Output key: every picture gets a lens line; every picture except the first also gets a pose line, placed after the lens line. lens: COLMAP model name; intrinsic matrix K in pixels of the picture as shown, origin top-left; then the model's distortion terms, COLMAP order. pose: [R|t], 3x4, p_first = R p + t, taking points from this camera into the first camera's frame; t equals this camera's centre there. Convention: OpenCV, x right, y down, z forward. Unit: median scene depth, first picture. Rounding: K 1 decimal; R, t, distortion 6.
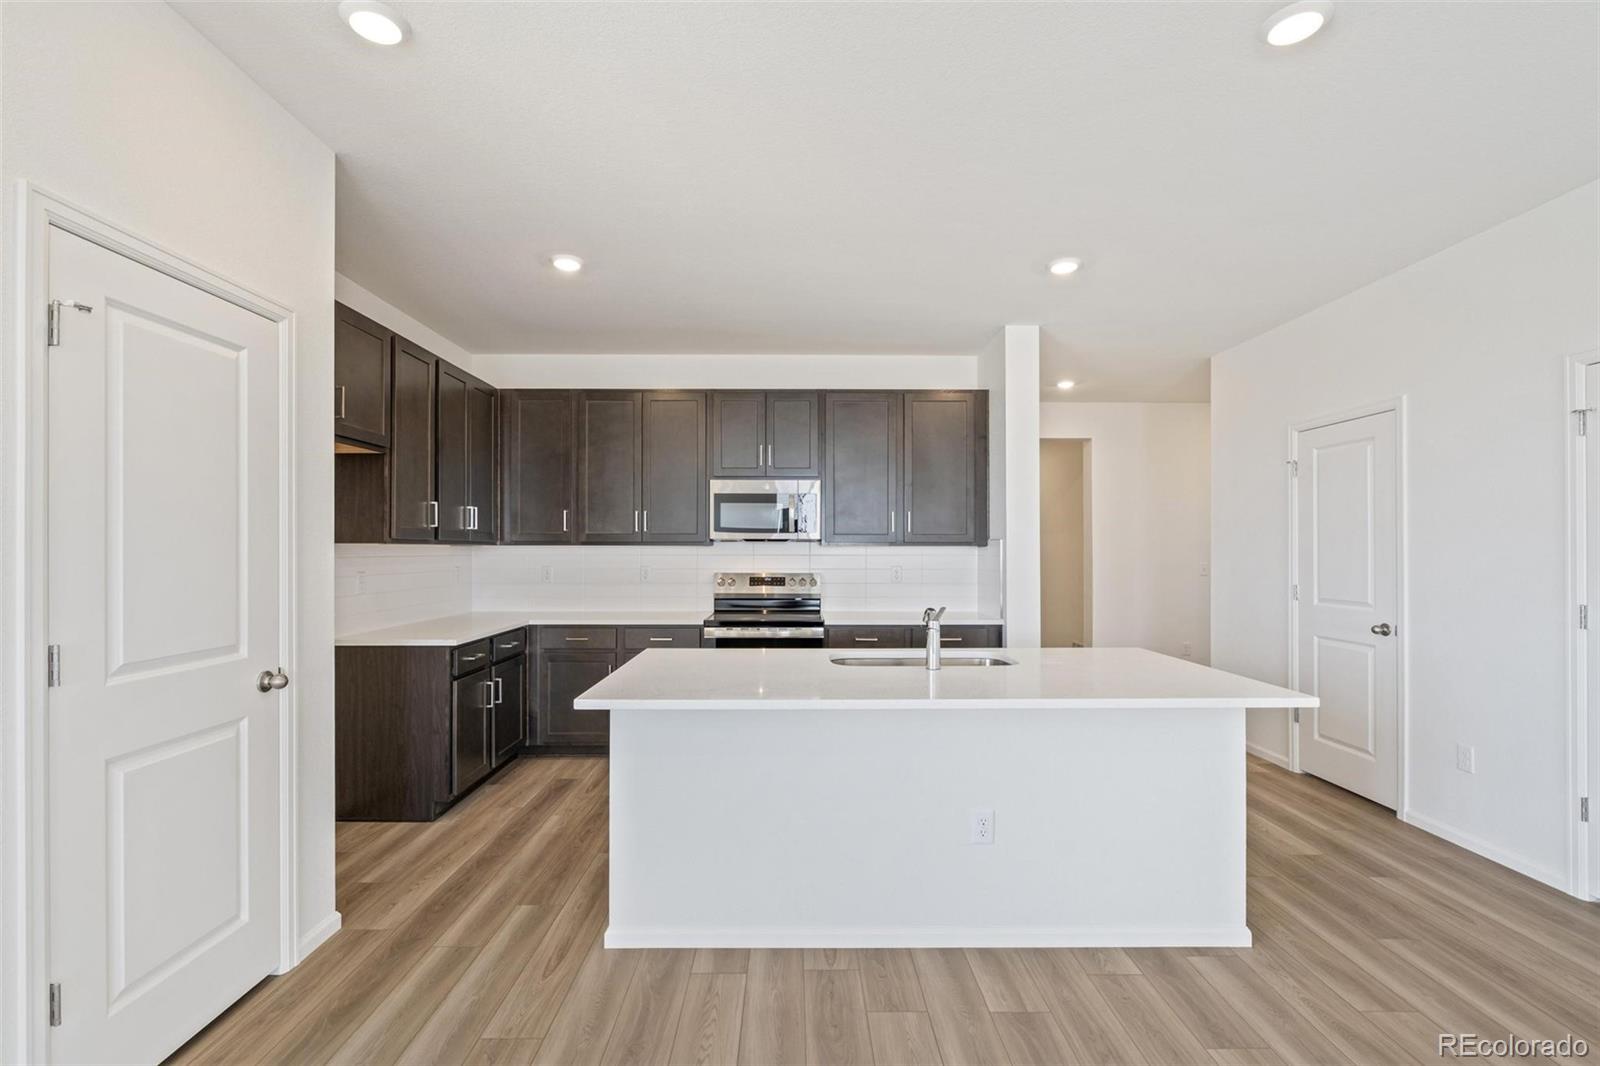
lens RADIAL K [[732.1, 0, 800.2], [0, 732.1, 546.0], [0, 0, 1]] dist [-0.000903, 0.001290]
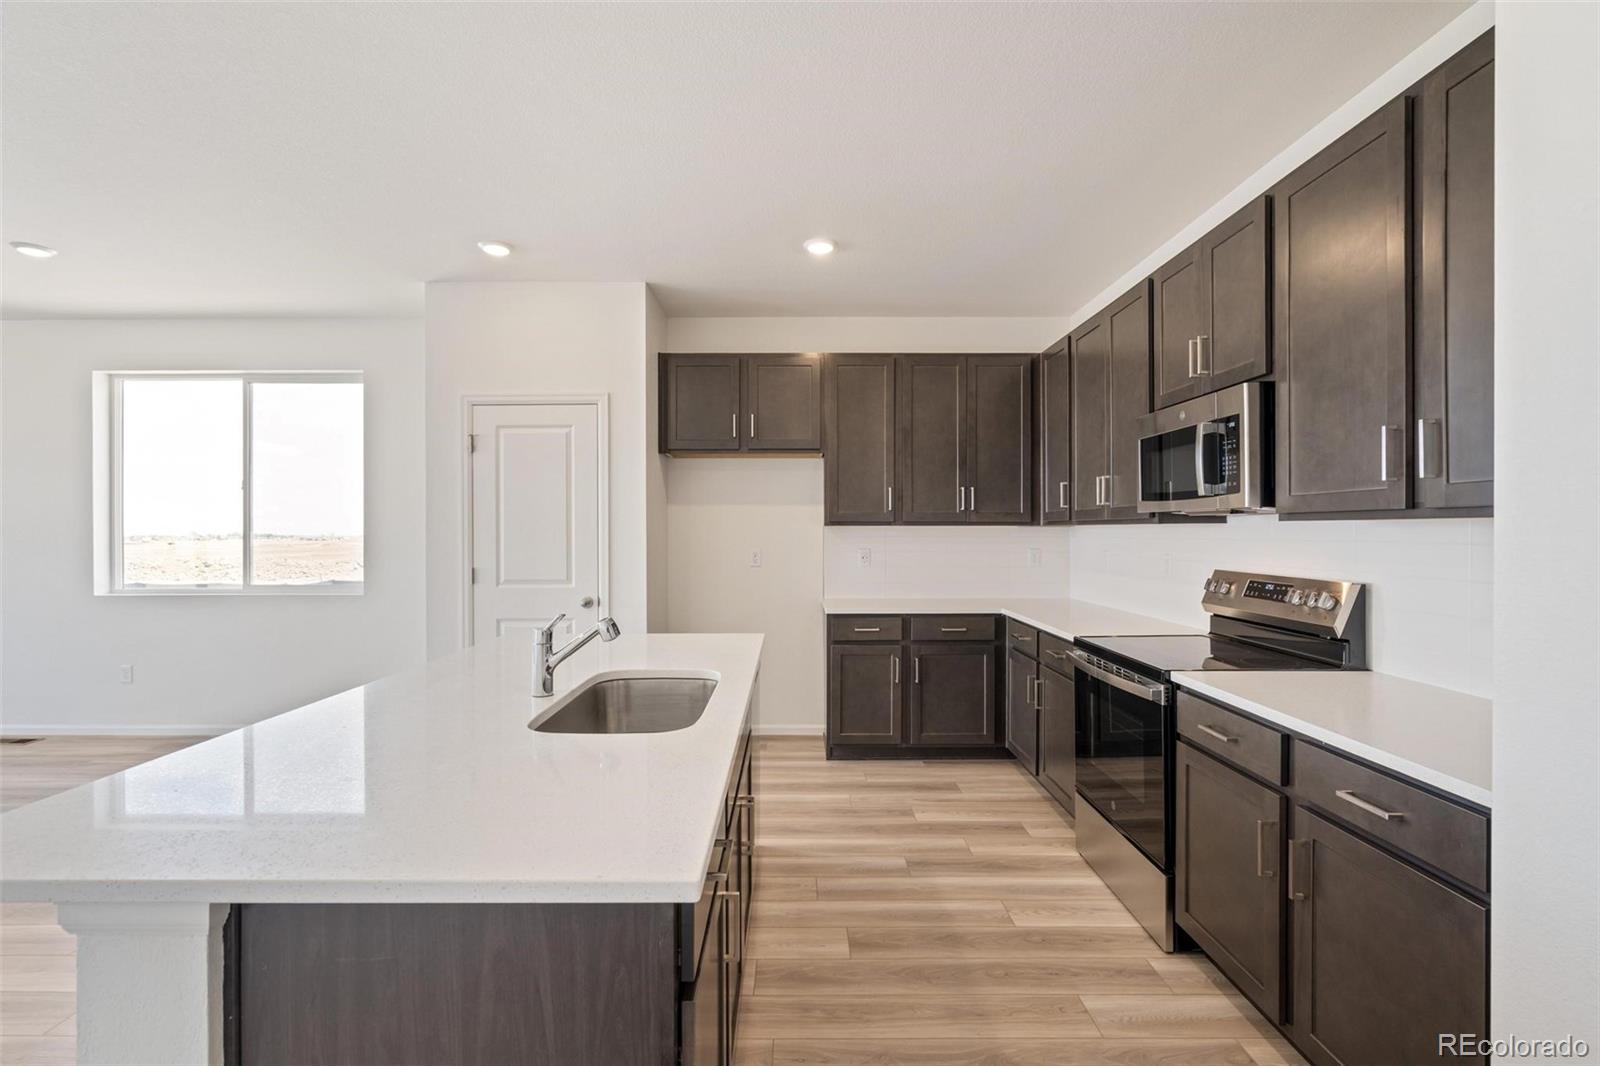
lens RADIAL K [[732.1, 0, 792.6], [0, 732.1, 530.7], [0, 0, 1]] dist [-0.000903, 0.001290]
pose [[-0.021811, -0.000492, -0.999762, 0.628513], [0.006631, 0.999978, -0.000637, 0.004960], [0.999740, -0.006643, -0.021807, 0.887784]]
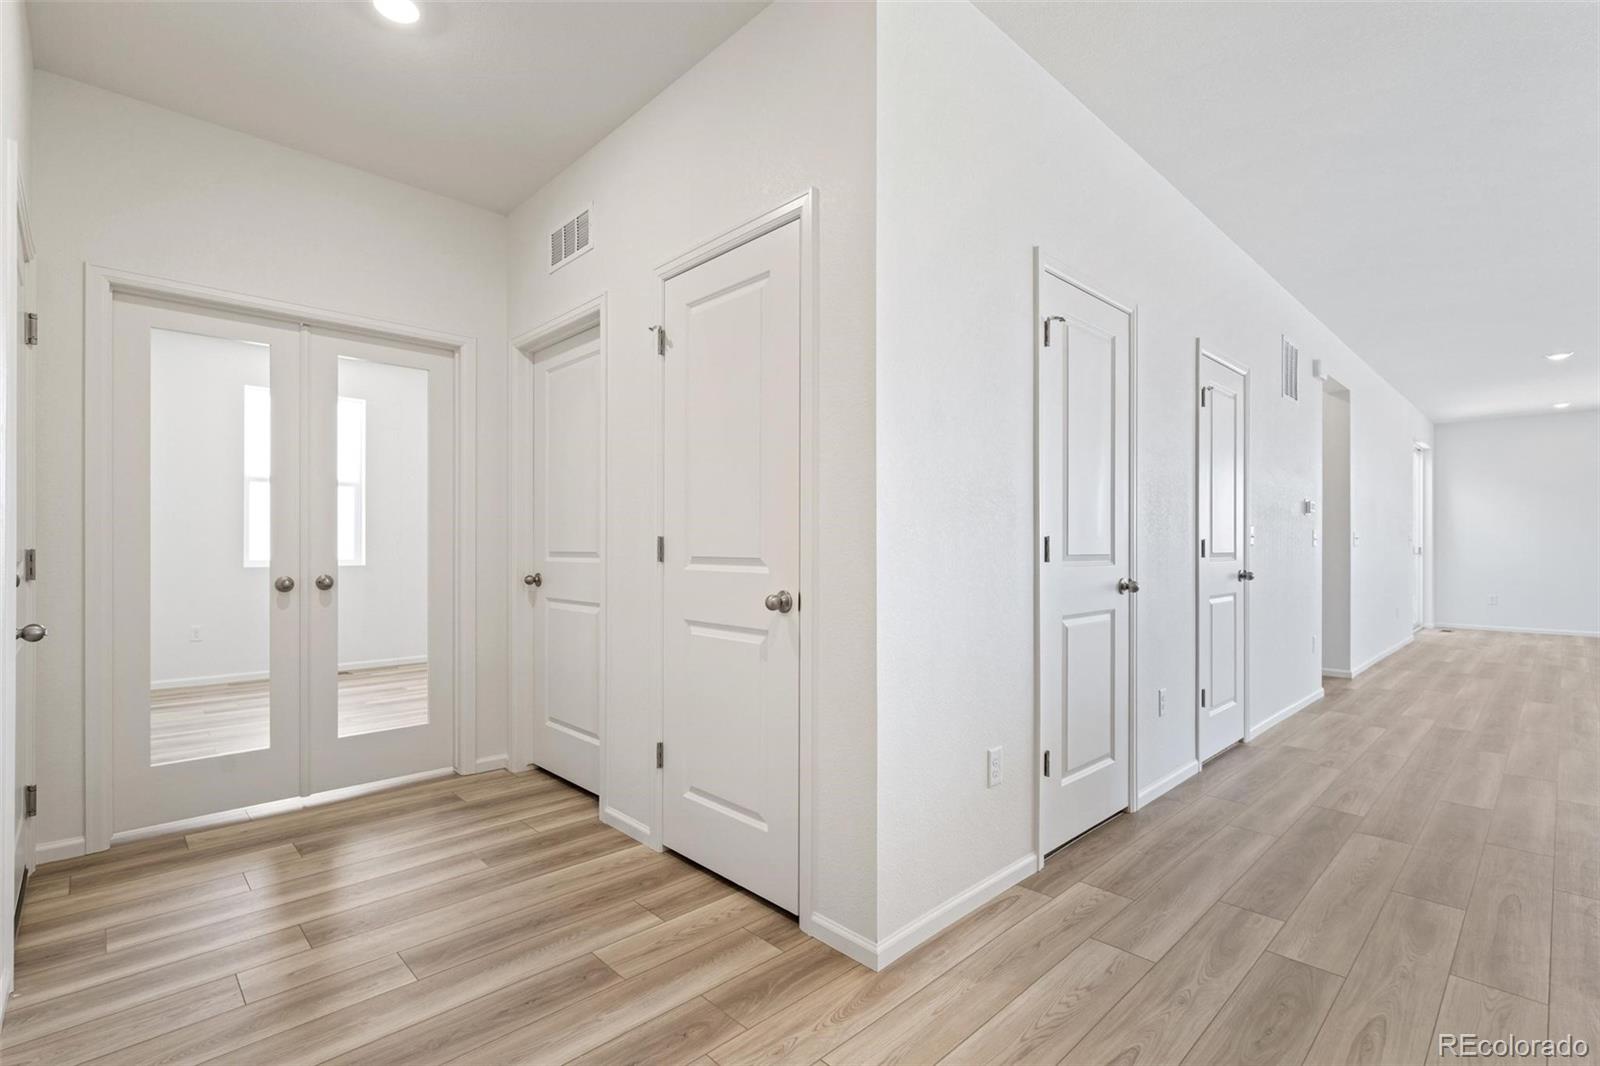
lens RADIAL K [[732.1, 0, 792.2], [0, 732.1, 547.9], [0, 0, 1]] dist [-0.000903, 0.001290]
pose [[-0.682136, 0.001740, 0.731223, 0.446112], [-0.002523, 0.999986, -0.004733, 0.073992], [-0.731221, -0.005073, -0.682122, 1.728524]]
